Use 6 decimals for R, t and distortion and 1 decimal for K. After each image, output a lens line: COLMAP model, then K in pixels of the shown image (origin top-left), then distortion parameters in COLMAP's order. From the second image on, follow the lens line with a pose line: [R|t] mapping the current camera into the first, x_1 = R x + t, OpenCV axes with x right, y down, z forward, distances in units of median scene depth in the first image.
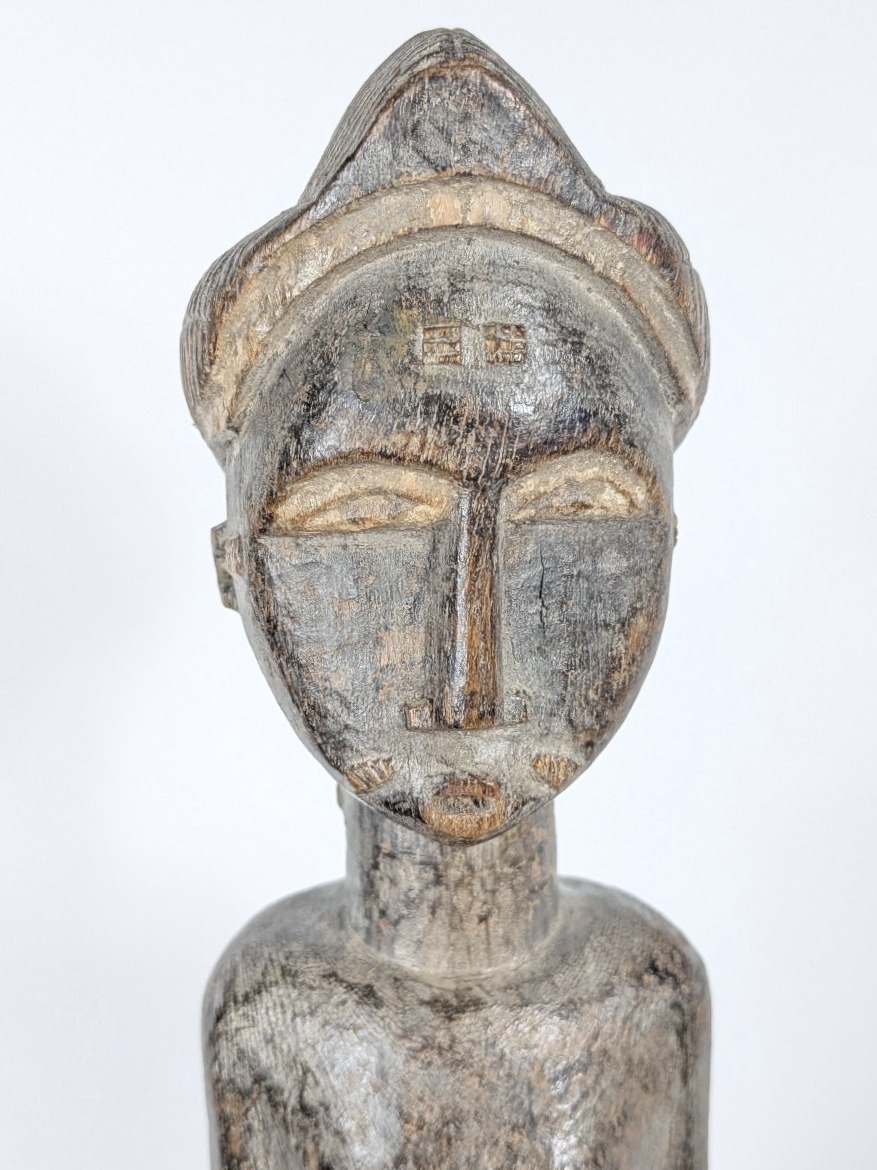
lens RADIAL K [[1436.0, 0, 438.5], [0, 1436.0, 585.0], [0, 0, 1]] dist [0.129917, -0.312569]
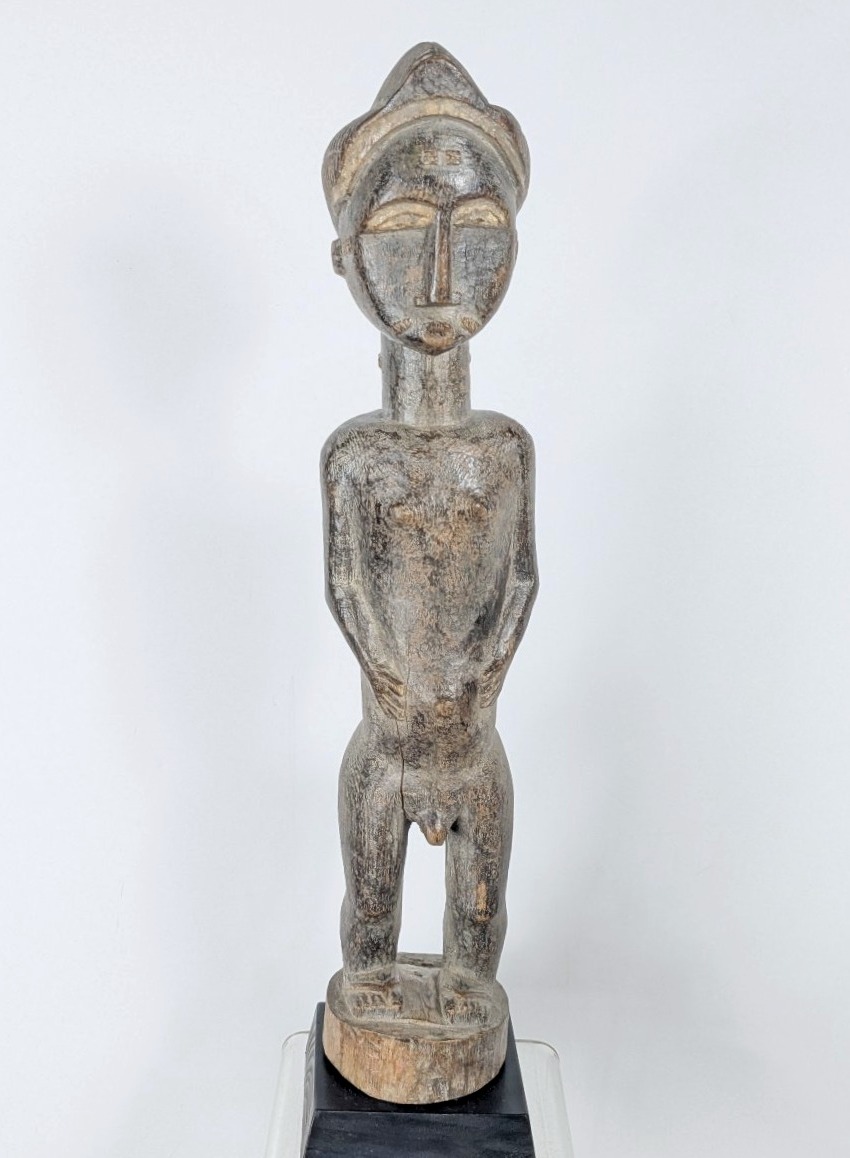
lens RADIAL K [[1405.5, 0, 382.8], [0, 1405.5, 563.7], [0, 0, 1]] dist [0.070207, -0.033424]
pose [[0.999592, -0.007496, 0.027563, -0.162861], [0.006482, 0.999305, 0.036697, 0.492583], [-0.027819, -0.036504, 0.998946, -1.677682]]
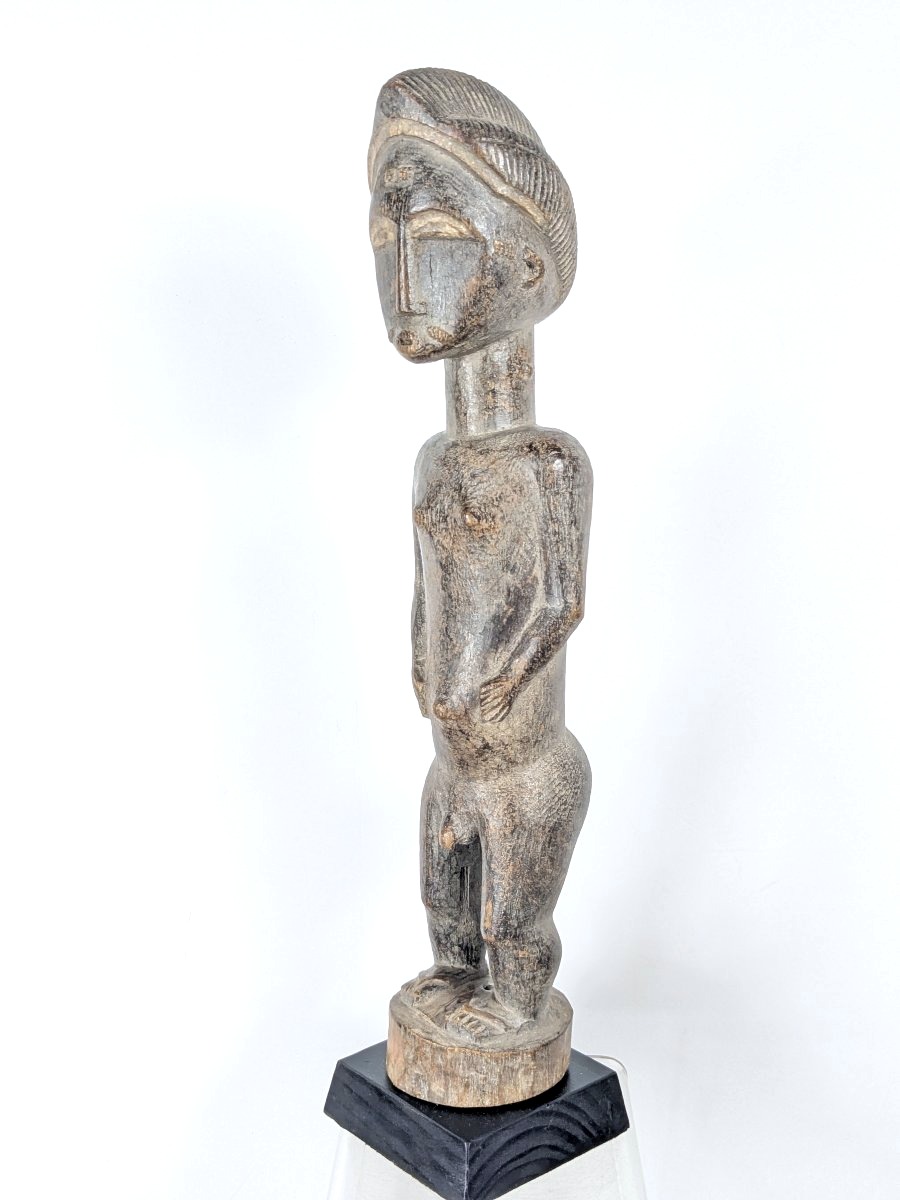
lens RADIAL K [[1472.9, 0, 450.0], [0, 1472.9, 600.0], [0, 0, 1]] dist [0.129917, -0.312569]
pose [[0.680867, 0.122258, -0.722131, 2.283241], [-0.121120, 0.991189, 0.053610, 0.496446], [0.722323, 0.050963, 0.689676, -0.938955]]
